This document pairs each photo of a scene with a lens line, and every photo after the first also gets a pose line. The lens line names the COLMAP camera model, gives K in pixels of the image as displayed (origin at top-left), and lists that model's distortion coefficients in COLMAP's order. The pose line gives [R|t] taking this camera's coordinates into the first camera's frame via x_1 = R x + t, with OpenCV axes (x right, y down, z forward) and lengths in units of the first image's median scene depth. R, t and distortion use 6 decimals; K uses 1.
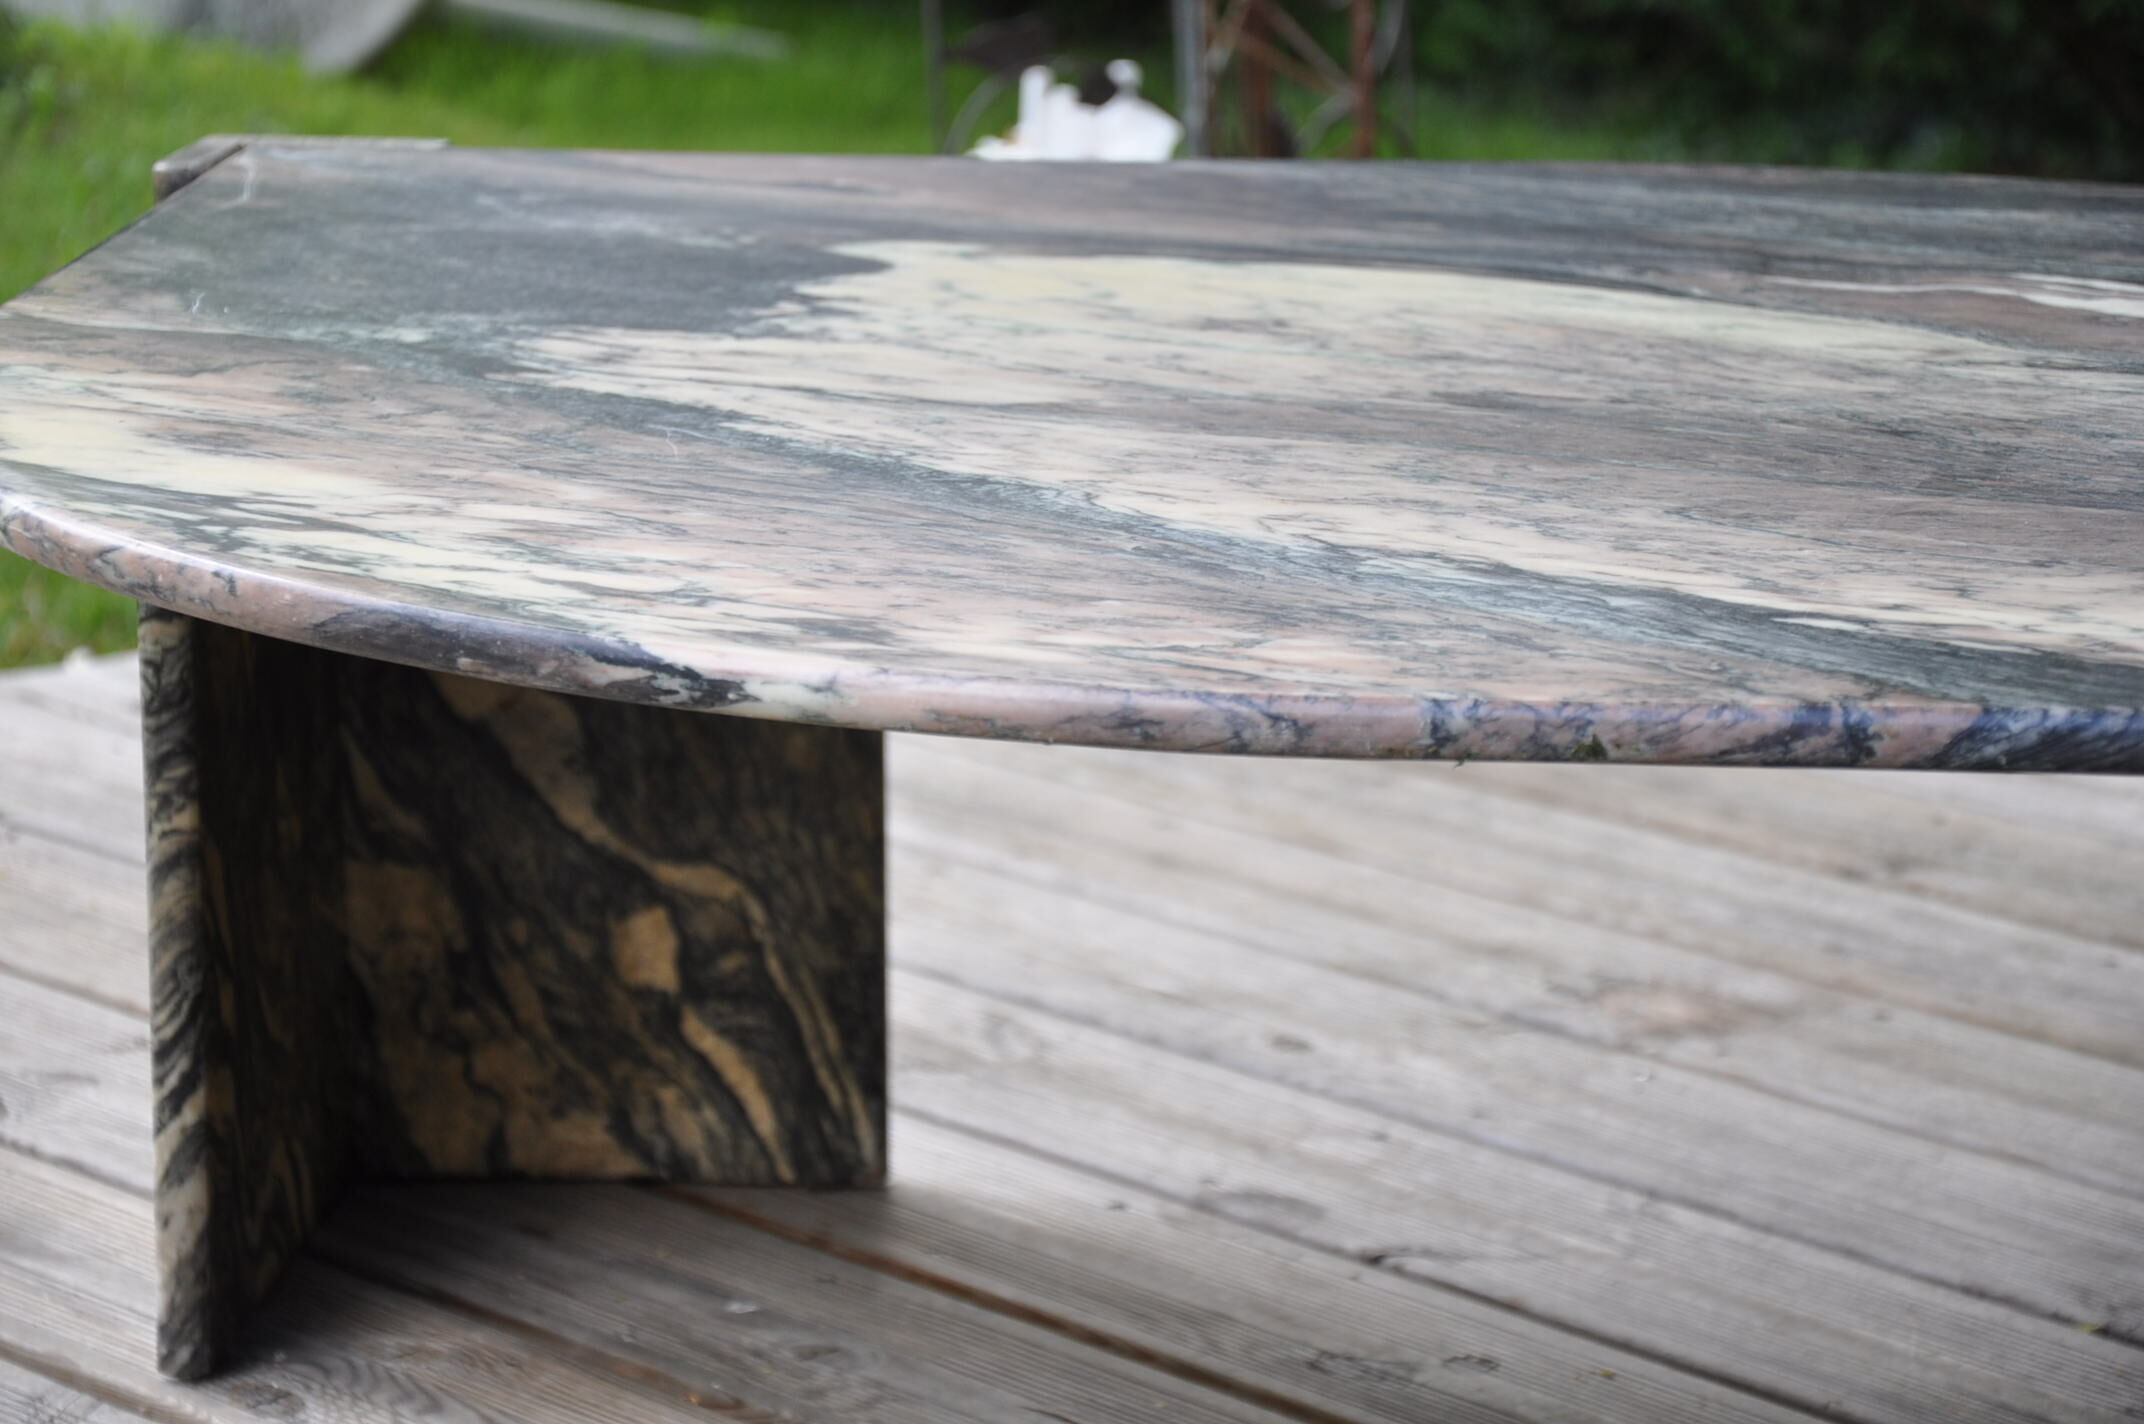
lens RADIAL K [[6930.7, 0, 1069.2], [0, 6930.7, 711.2], [0, 0, 1]] dist [0.962824, 0.000000]
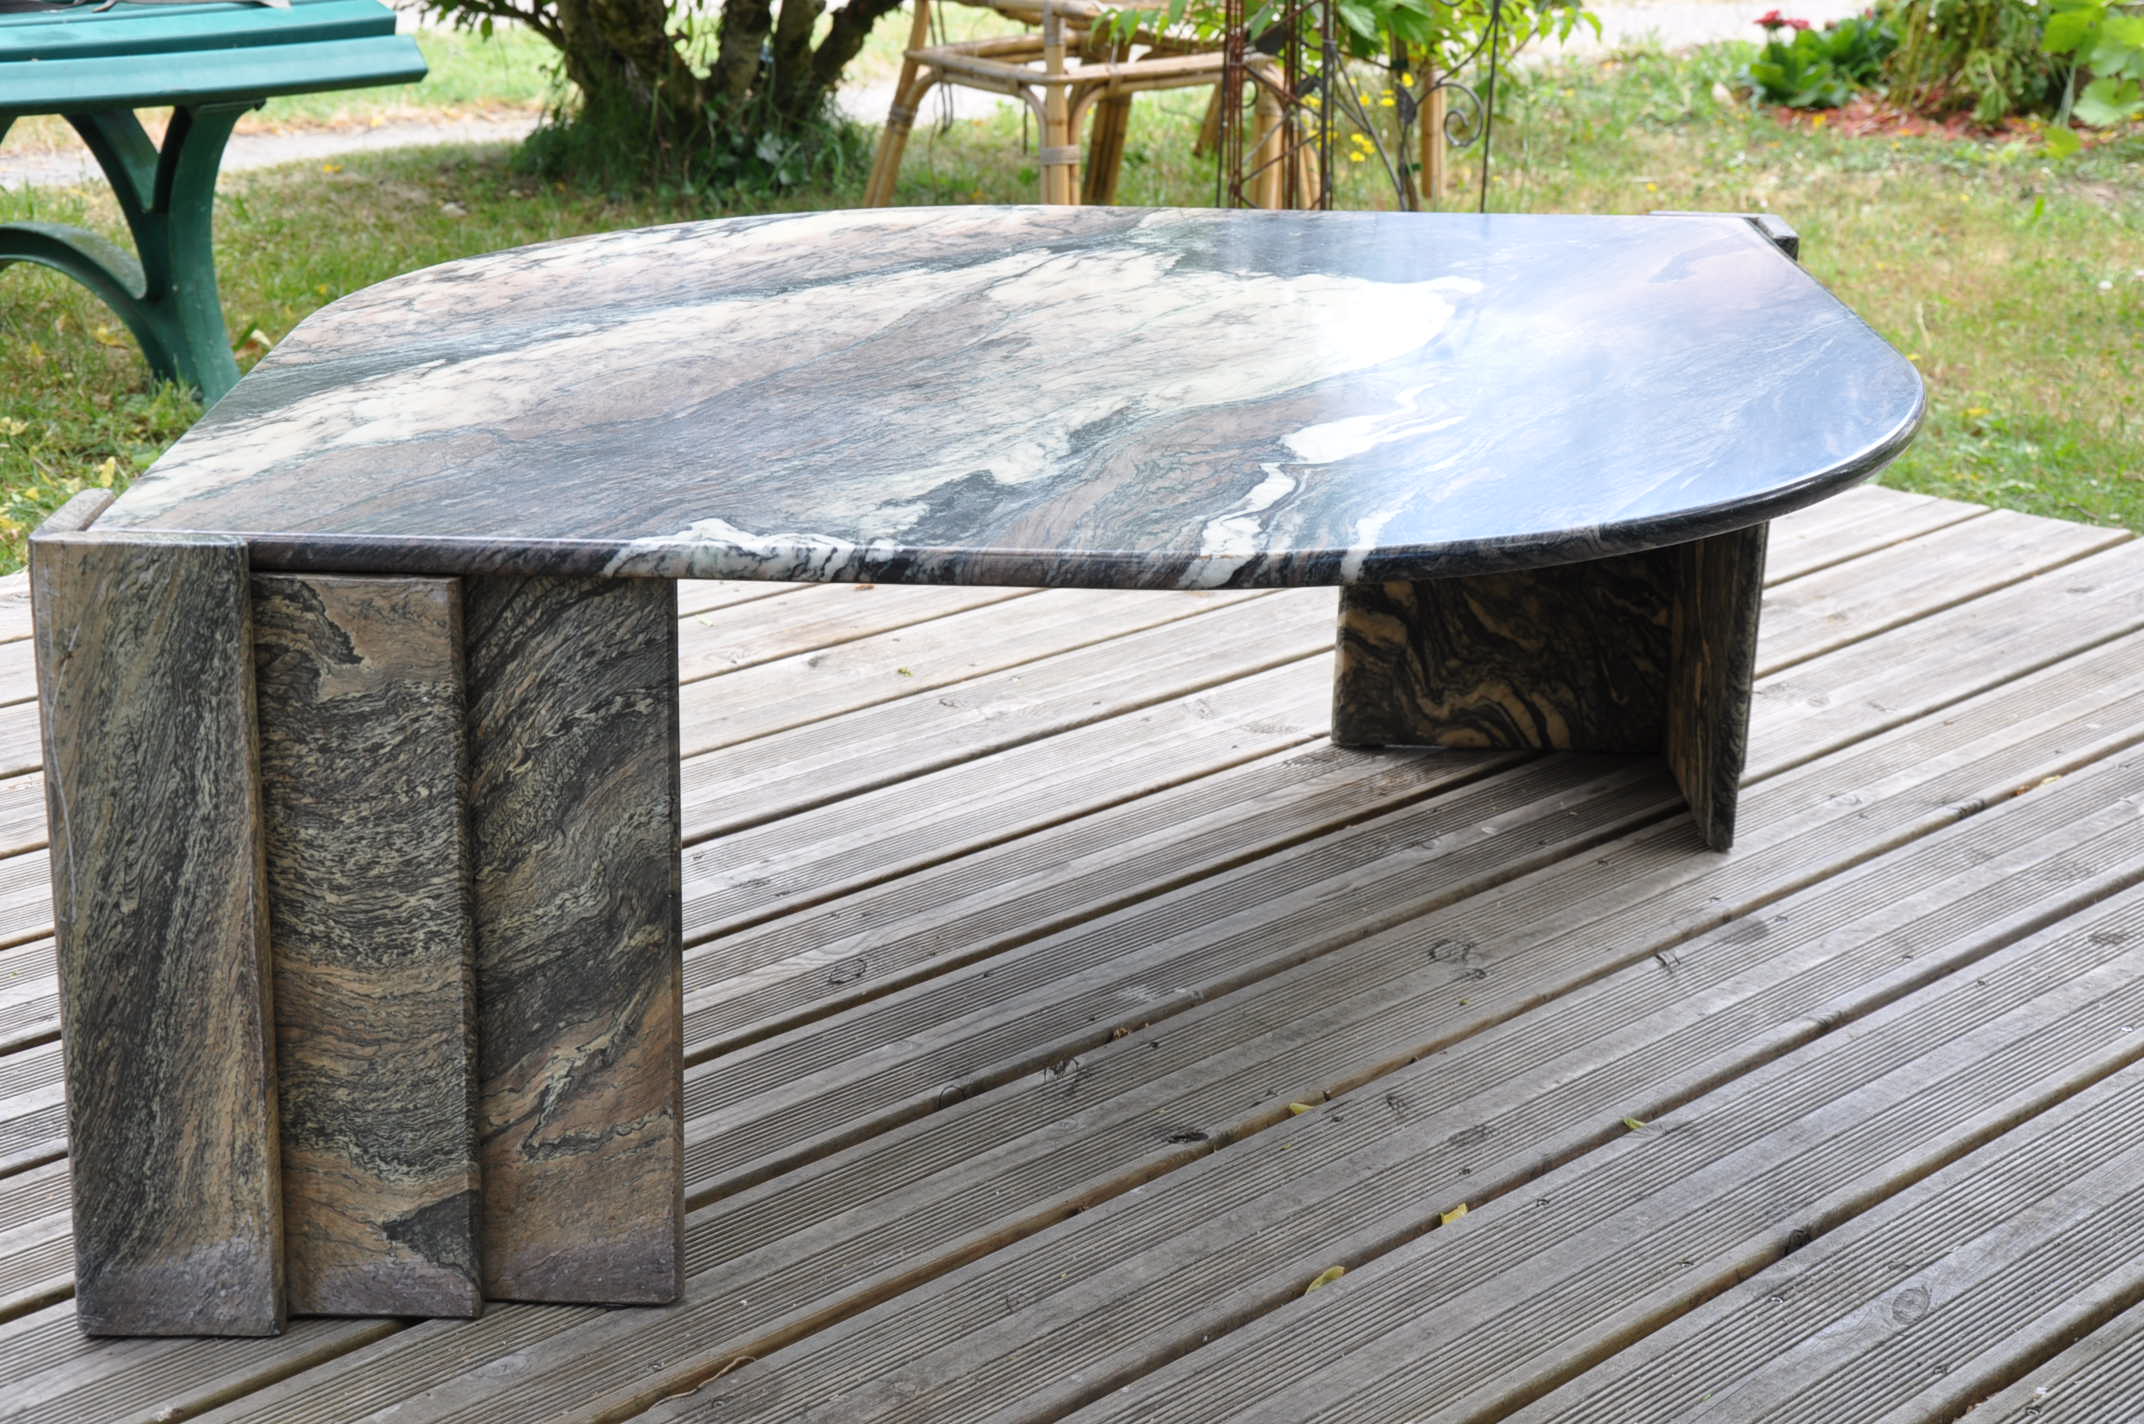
lens RADIAL K [[3399.0, 0, 1027.4], [0, 3399.0, 715.0], [0, 0, 1]] dist [0.213358, 0.000000]
pose [[0.076980, 0.313396, -0.946497, 1.081693], [-0.235486, 0.928171, 0.288175, -0.243339], [0.968824, 0.200704, 0.145251, 0.961460]]
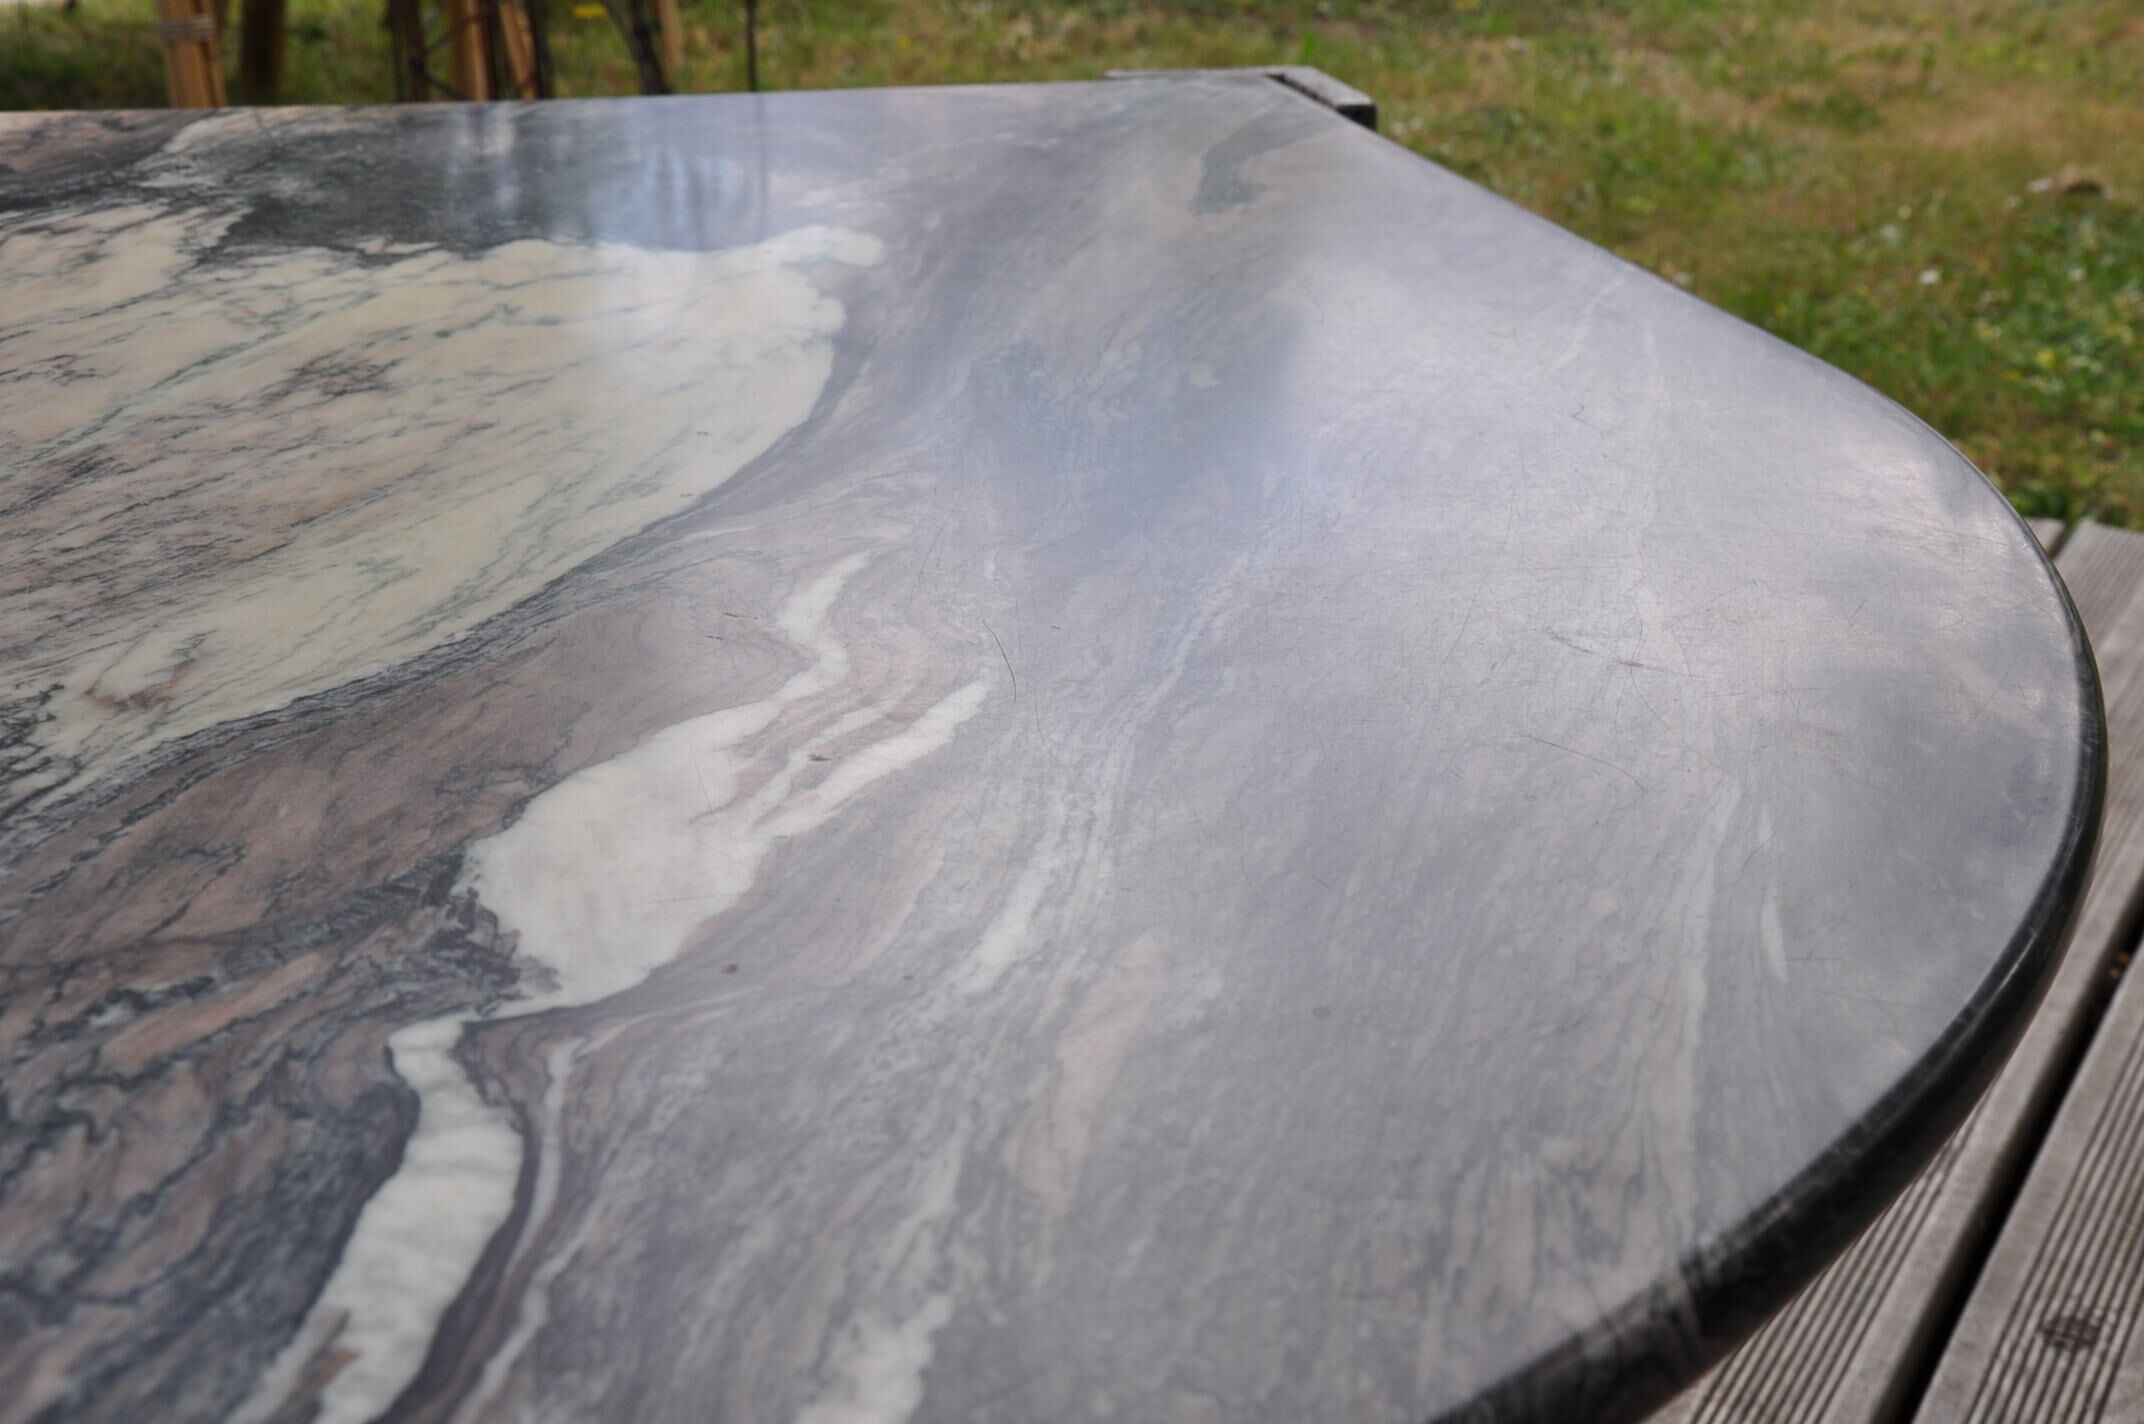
lens RADIAL K [[2839.6, 0, 1056.4], [0, 2839.6, 713.2], [0, 0, 1]] dist [0.131439, 0.000000]
pose [[0.333090, 0.358704, -0.871999, 0.412392], [-0.207943, 0.929986, 0.303126, -0.159156], [0.919679, 0.080358, 0.384360, 1.099138]]
